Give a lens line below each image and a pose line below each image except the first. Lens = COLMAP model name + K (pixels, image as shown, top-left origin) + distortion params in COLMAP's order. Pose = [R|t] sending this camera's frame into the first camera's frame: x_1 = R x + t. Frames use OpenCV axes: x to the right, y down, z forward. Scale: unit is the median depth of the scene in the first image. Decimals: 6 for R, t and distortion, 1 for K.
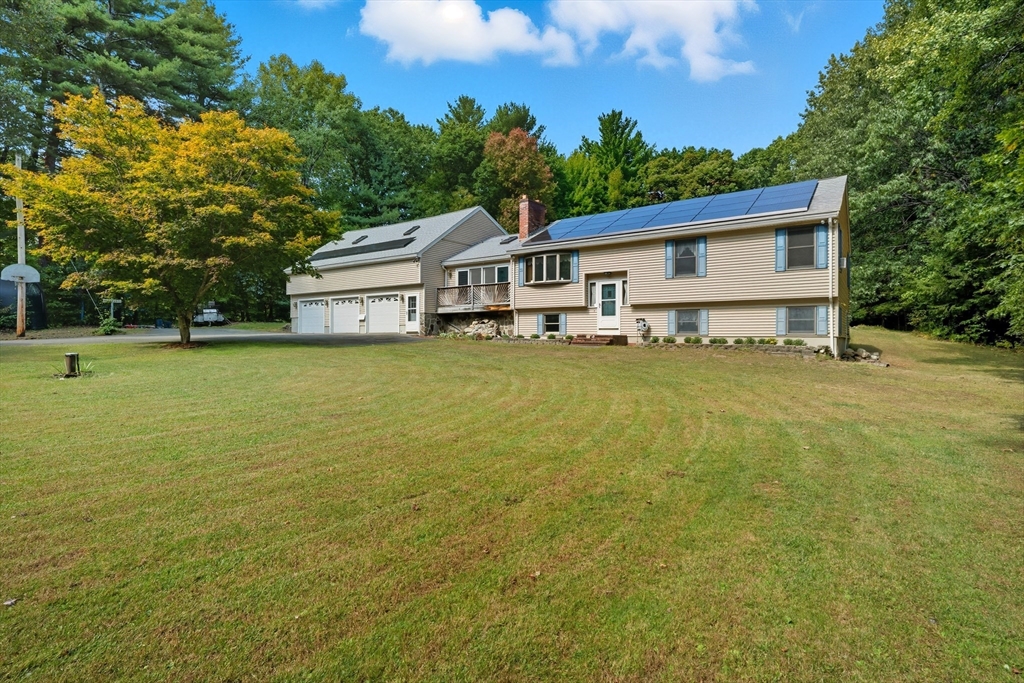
lens RADIAL K [[506.9, 0, 512.0], [0, 506.9, 341.5], [0, 0, 1]] dist [0.003020, 0.001048]
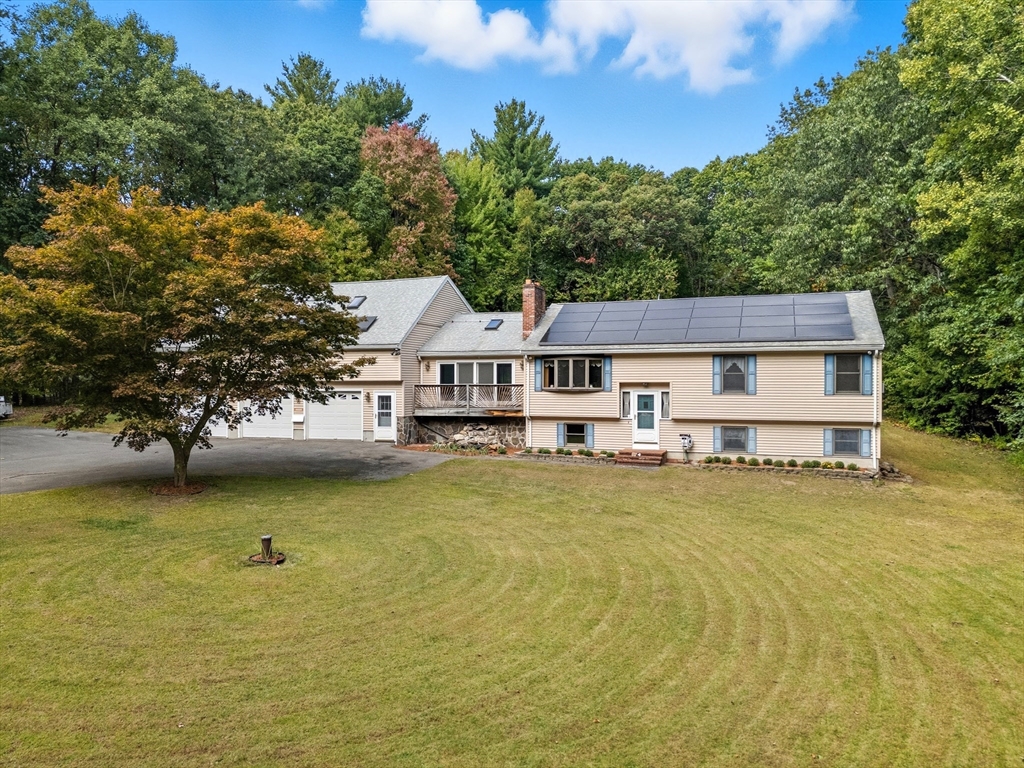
lens RADIAL K [[763.5, 0, 512.0], [0, 763.5, 384.0], [0, 0, 1]] dist [0.112657, -0.141569]
pose [[0.955980, -0.005024, 0.293390, -0.377539], [0.005247, 0.999986, 0.000027, -0.111848], [-0.293386, 0.001513, 0.955993, -0.219160]]
